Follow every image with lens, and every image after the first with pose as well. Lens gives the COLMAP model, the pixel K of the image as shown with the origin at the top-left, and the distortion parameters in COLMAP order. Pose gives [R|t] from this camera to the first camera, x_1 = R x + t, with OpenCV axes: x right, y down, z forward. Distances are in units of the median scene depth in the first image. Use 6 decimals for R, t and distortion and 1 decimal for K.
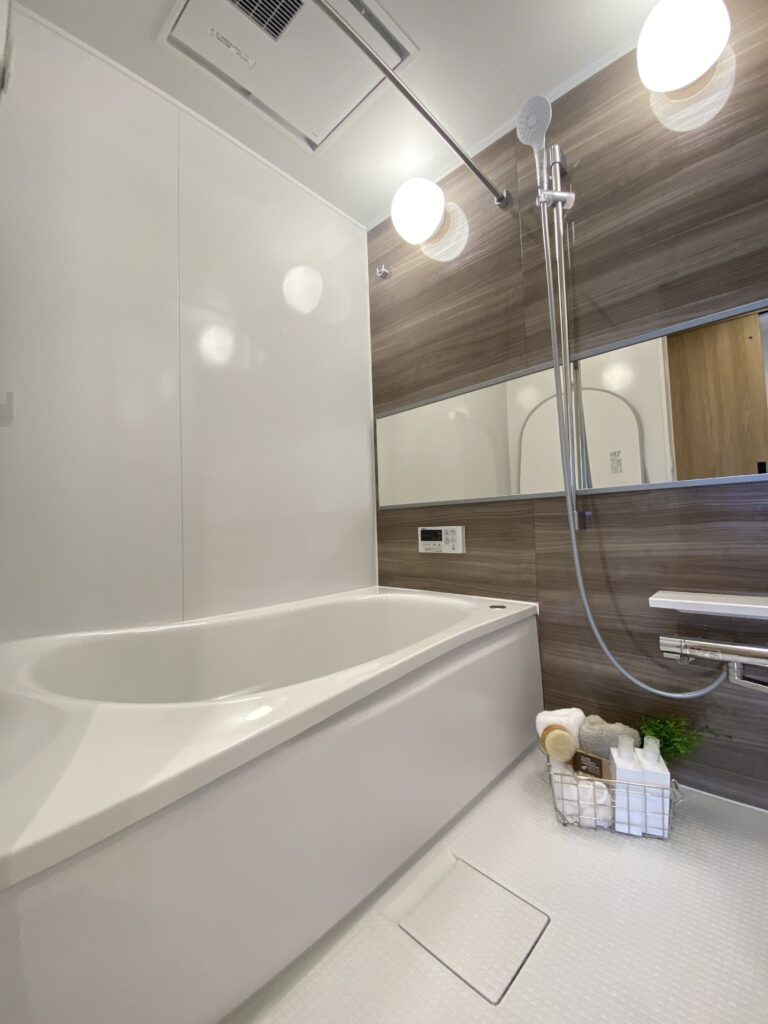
lens RADIAL K [[416.7, 0, 386.8], [0, 416.7, 509.9], [0, 0, 1]] dist [0.018419, -0.020143]
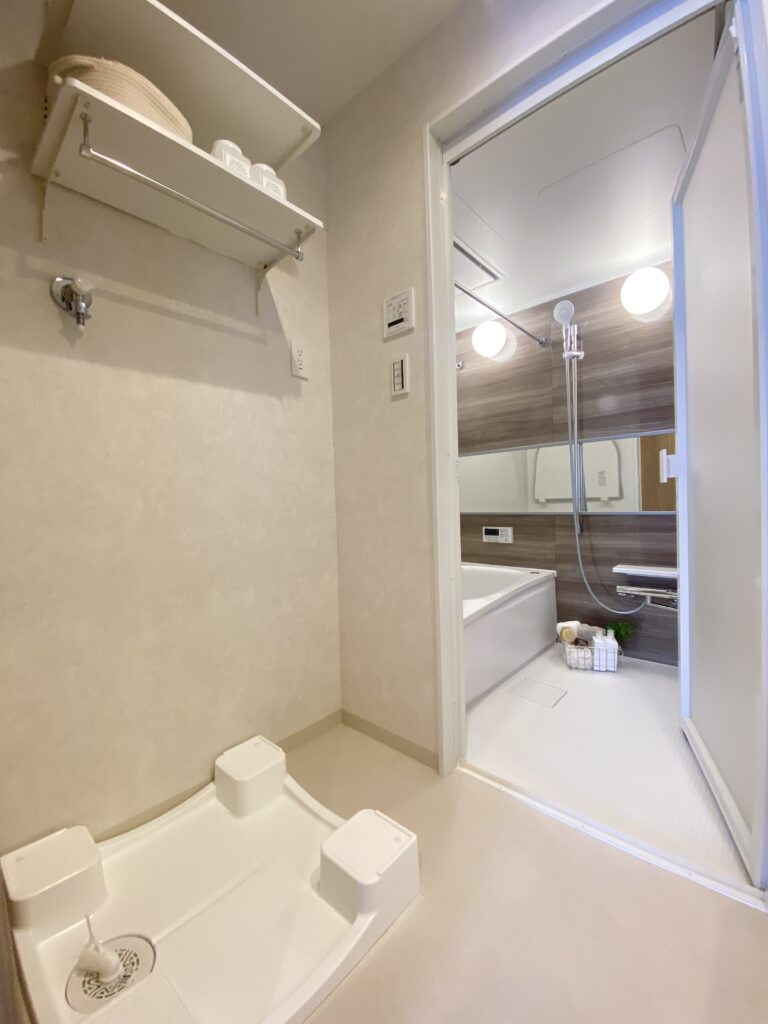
lens RADIAL K [[416.7, 0, 386.8], [0, 416.7, 509.9], [0, 0, 1]] dist [0.018419, -0.020143]
pose [[0.999718, 0.004770, 0.023260, -0.461347], [-0.006165, 0.998163, 0.060277, -0.164975], [-0.022929, -0.060404, 0.997911, -0.869187]]
